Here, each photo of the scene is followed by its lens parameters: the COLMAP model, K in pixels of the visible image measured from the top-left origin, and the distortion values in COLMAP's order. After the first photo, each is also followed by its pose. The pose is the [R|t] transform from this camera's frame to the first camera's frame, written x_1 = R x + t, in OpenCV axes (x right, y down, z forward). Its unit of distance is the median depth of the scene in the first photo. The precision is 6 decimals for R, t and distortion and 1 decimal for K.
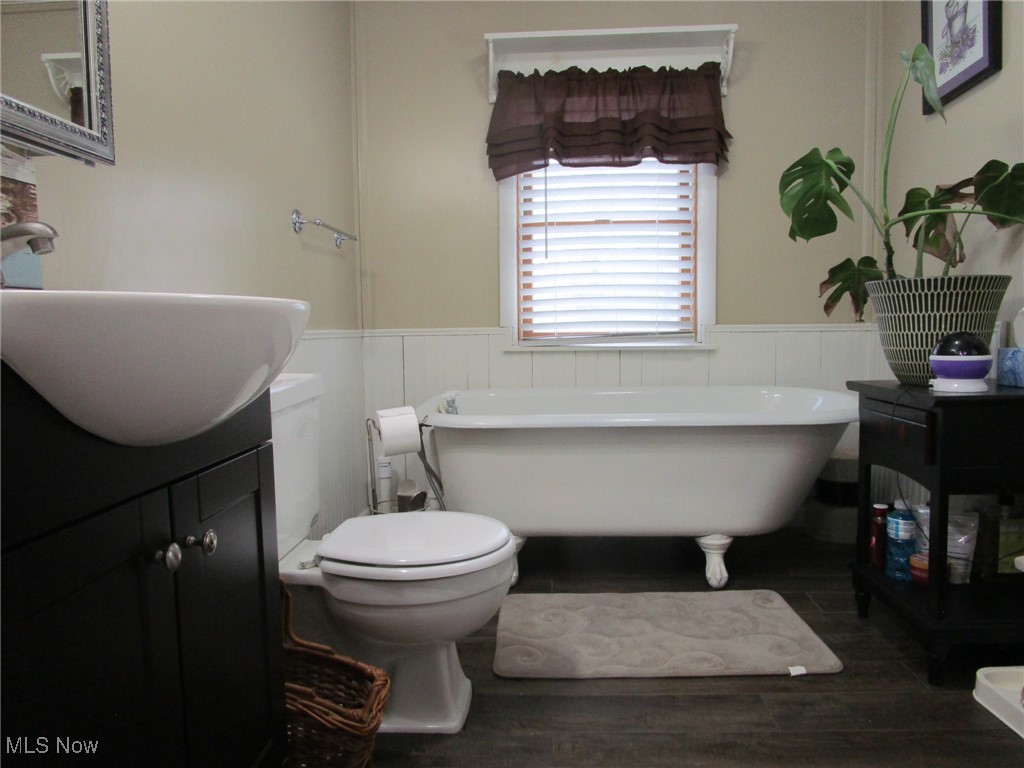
lens RADIAL K [[739.6, 0, 512.0], [0, 739.6, 384.0], [0, 0, 1]] dist [0.131855, 0.000427]
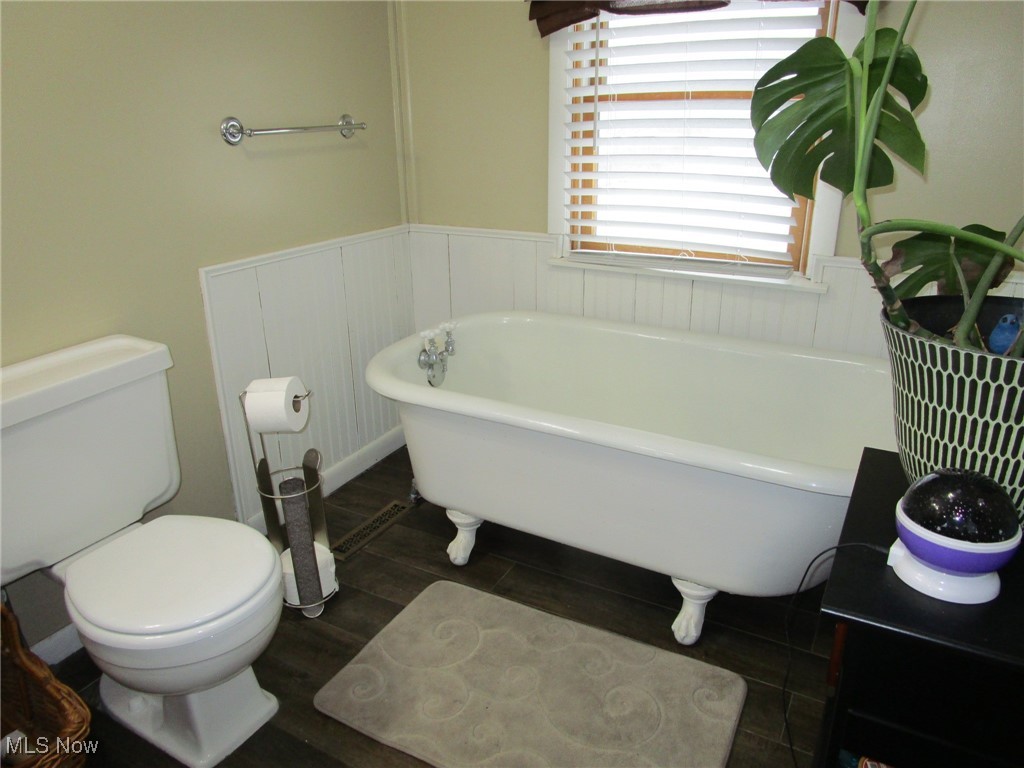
lens RADIAL K [[708.2, 0, 527.4], [0, 708.2, 379.3], [0, 0, 1]] dist [0.034986, 0.000389]
pose [[0.900608, 0.162421, -0.403143, 0.304433], [-0.046792, 0.958392, 0.281594, -0.144755], [0.432106, -0.234742, 0.870736, 0.297671]]
